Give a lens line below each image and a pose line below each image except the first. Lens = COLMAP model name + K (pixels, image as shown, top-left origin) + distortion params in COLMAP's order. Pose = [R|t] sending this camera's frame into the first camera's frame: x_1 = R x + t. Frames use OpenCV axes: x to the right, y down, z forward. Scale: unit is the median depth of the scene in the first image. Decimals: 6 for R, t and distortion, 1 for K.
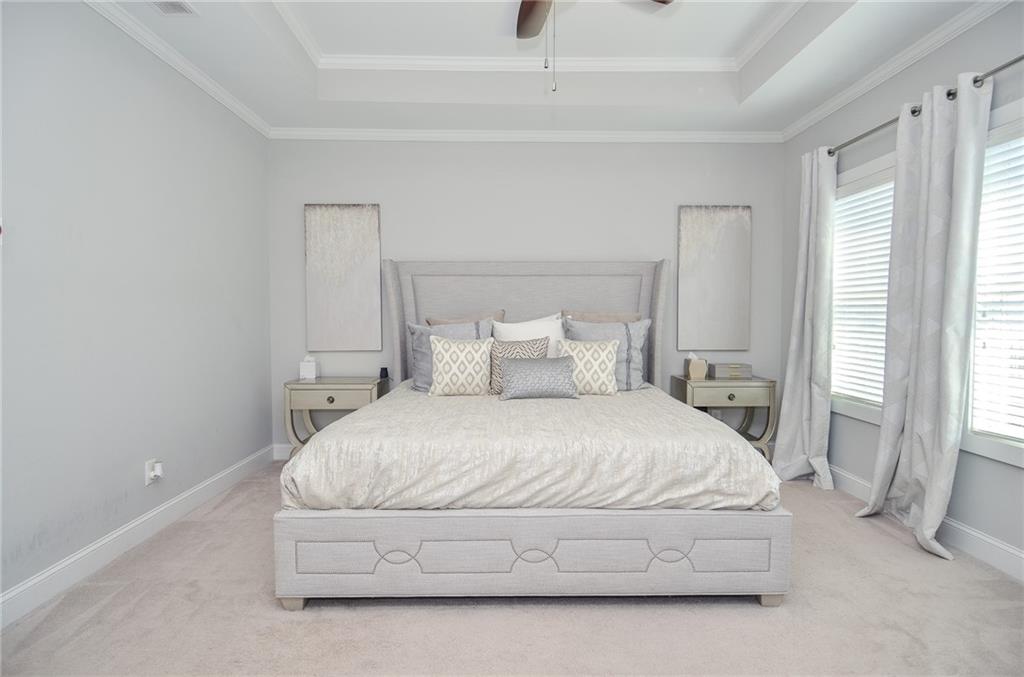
lens RADIAL K [[531.8, 0, 520.7], [0, 531.8, 336.1], [0, 0, 1]] dist [0.020878, -0.031106]
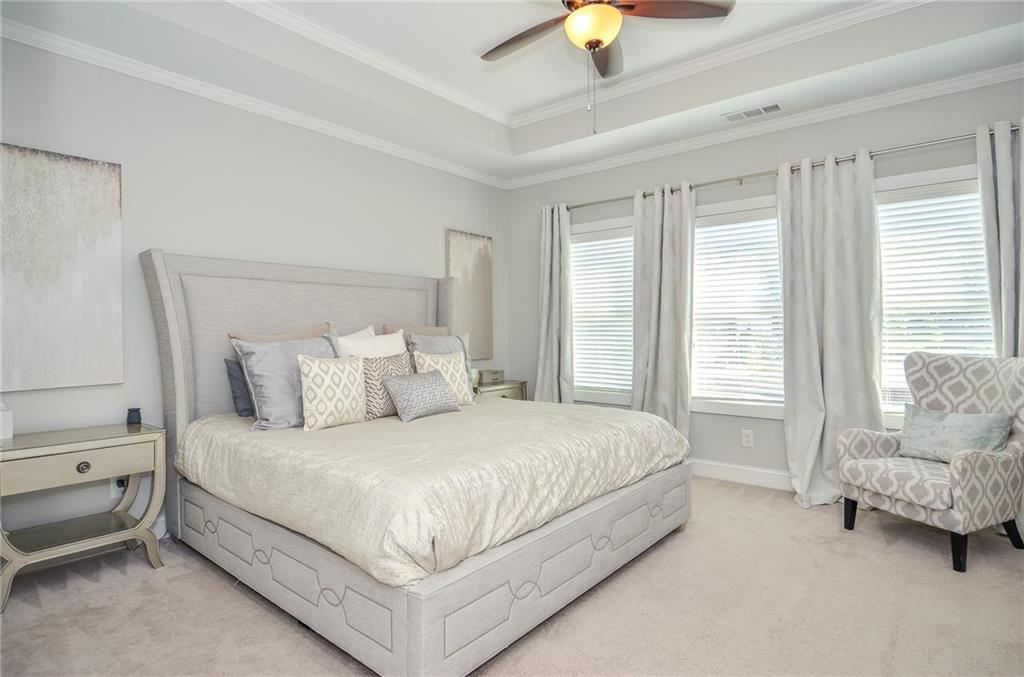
lens RADIAL K [[531.8, 0, 520.7], [0, 531.8, 336.1], [0, 0, 1]] dist [0.020878, -0.031106]
pose [[0.650519, -0.012687, 0.759384, -0.525405], [0.037248, 0.999190, -0.015215, -0.004107], [-0.758576, 0.038183, 0.650465, 0.224199]]
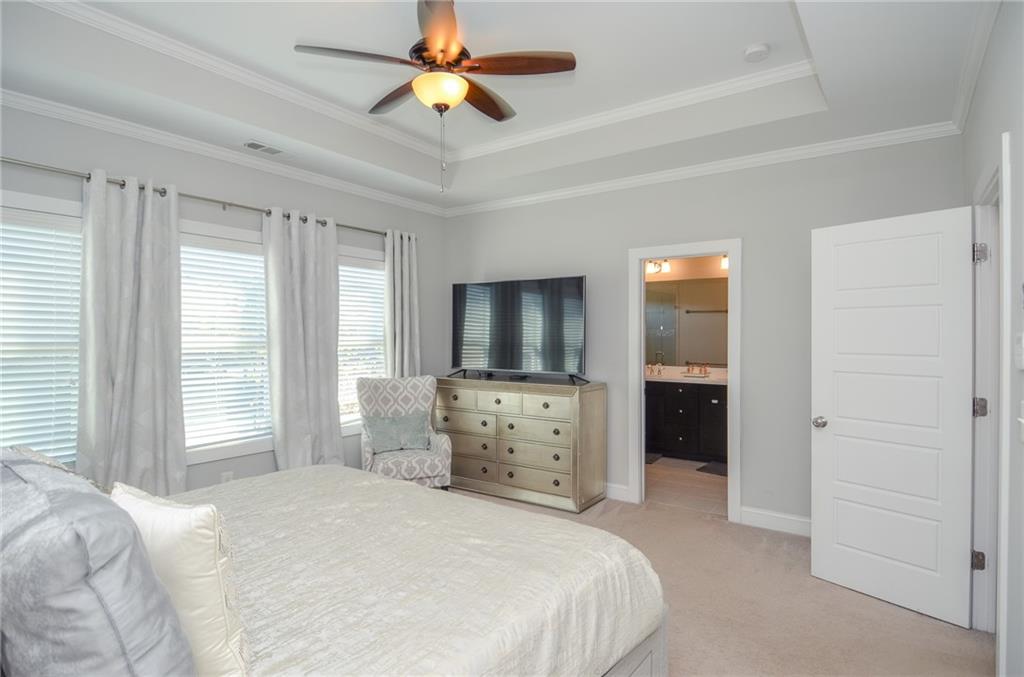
lens RADIAL K [[531.8, 0, 520.7], [0, 531.8, 336.1], [0, 0, 1]] dist [0.020878, -0.031106]
pose [[-0.796108, -0.004913, 0.605135, -0.459069], [0.020690, 0.999161, 0.035332, -0.100495], [-0.604801, 0.040648, -0.795339, 1.073033]]
